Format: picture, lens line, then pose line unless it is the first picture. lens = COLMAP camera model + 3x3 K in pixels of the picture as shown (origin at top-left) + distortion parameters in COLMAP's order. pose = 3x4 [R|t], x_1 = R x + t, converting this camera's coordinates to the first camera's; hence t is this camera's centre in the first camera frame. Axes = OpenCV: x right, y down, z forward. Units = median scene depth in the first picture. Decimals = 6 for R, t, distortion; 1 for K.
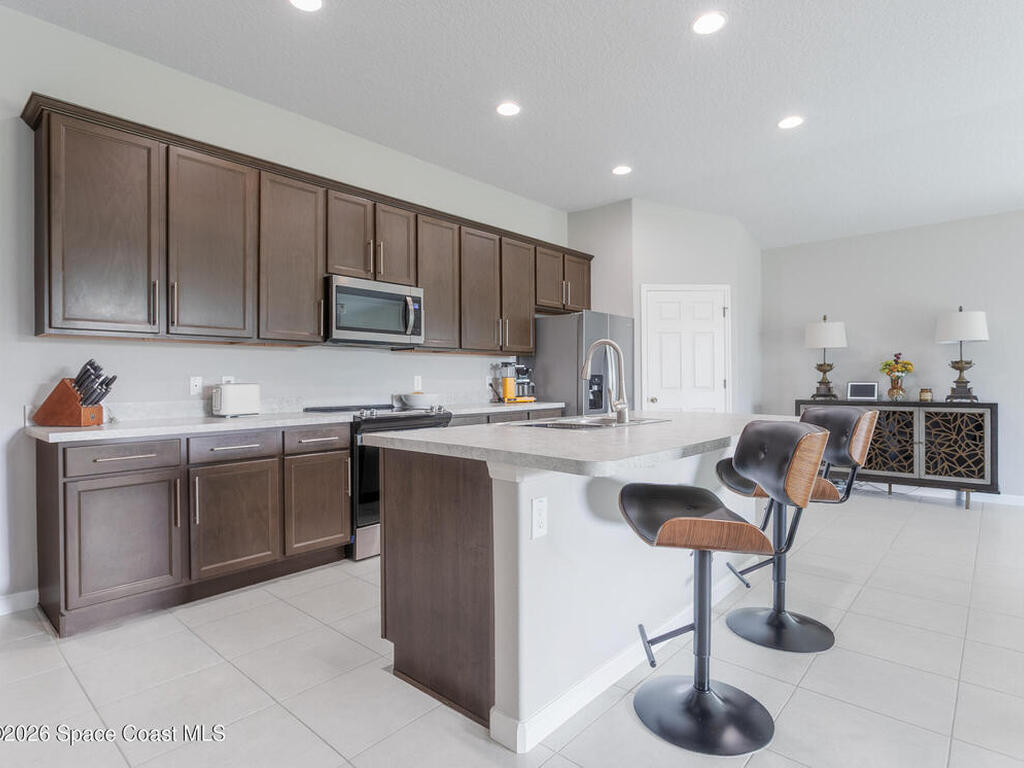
lens RADIAL K [[551.6, 0, 511.0], [0, 551.6, 382.6], [0, 0, 1]] dist [-0.016841, 0.000309]
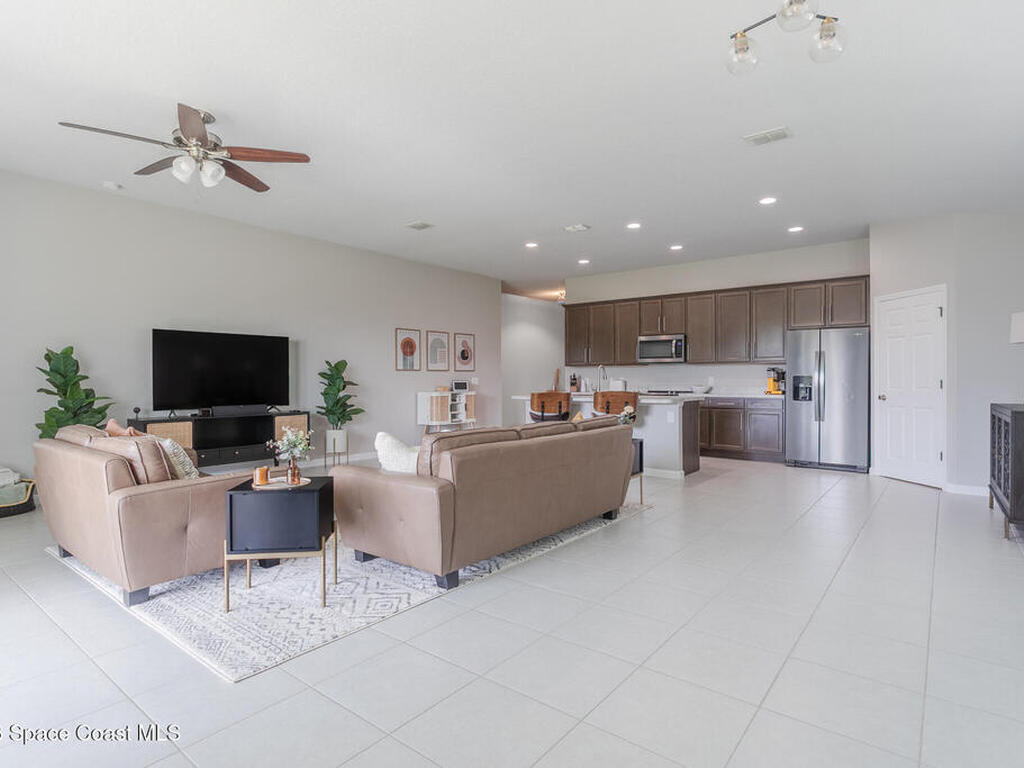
lens RADIAL K [[551.6, 0, 511.9], [0, 551.6, 378.7], [0, 0, 1]] dist [-0.016841, 0.000309]
pose [[0.062771, 0.019834, -0.997831, 1.327425], [0.015175, 0.999668, 0.020825, -0.040493], [0.997913, -0.016450, 0.062449, 0.161621]]
